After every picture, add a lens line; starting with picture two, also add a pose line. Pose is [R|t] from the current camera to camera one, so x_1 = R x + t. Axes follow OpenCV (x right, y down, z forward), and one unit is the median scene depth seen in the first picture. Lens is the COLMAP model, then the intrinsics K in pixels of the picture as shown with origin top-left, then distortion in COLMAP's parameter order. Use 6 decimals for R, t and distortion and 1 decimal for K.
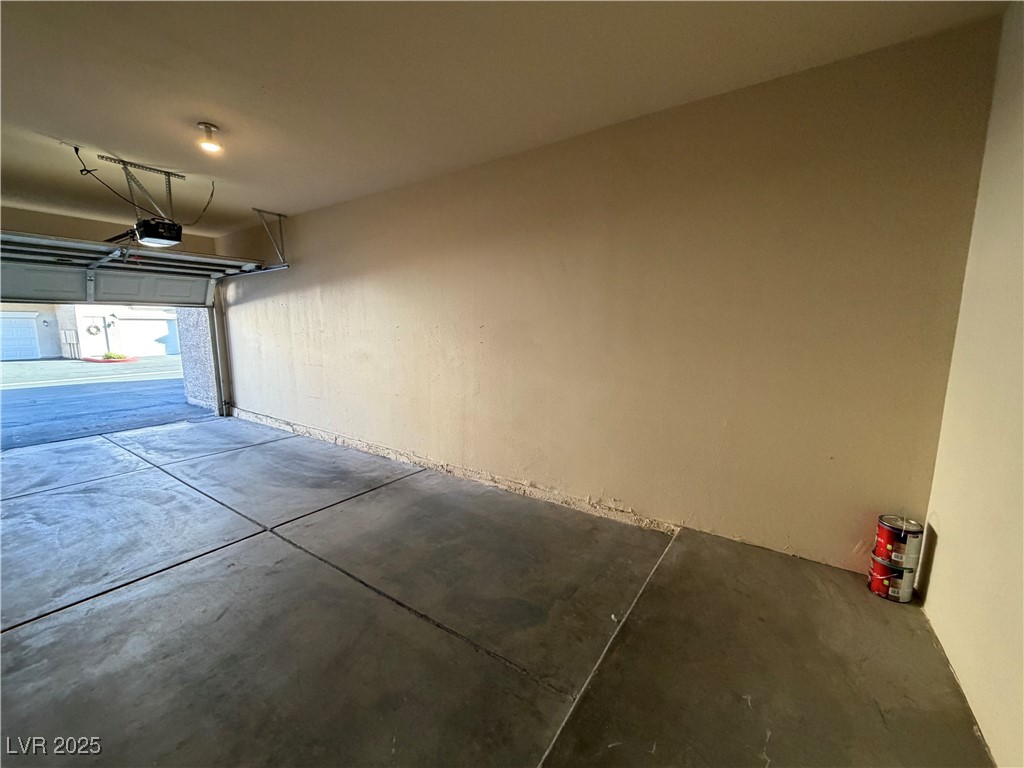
lens RADIAL K [[409.5, 0, 507.5], [0, 409.5, 385.9], [0, 0, 1]] dist [-0.000599, 0.001128]
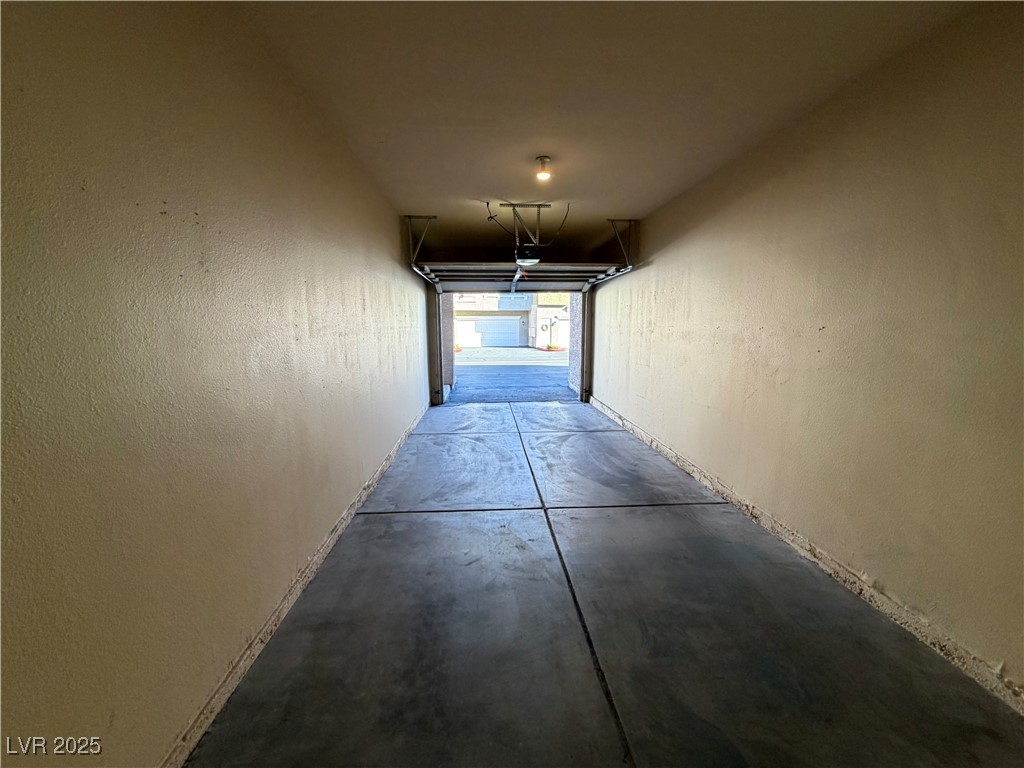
lens RADIAL K [[409.5, 0, 510.2], [0, 409.5, 382.7], [0, 0, 1]] dist [-0.000599, 0.001128]
pose [[0.622225, 0.108445, -0.775291, 0.152896], [-0.111008, 0.992574, 0.049746, -0.029069], [0.774928, 0.055110, 0.629642, 0.163729]]
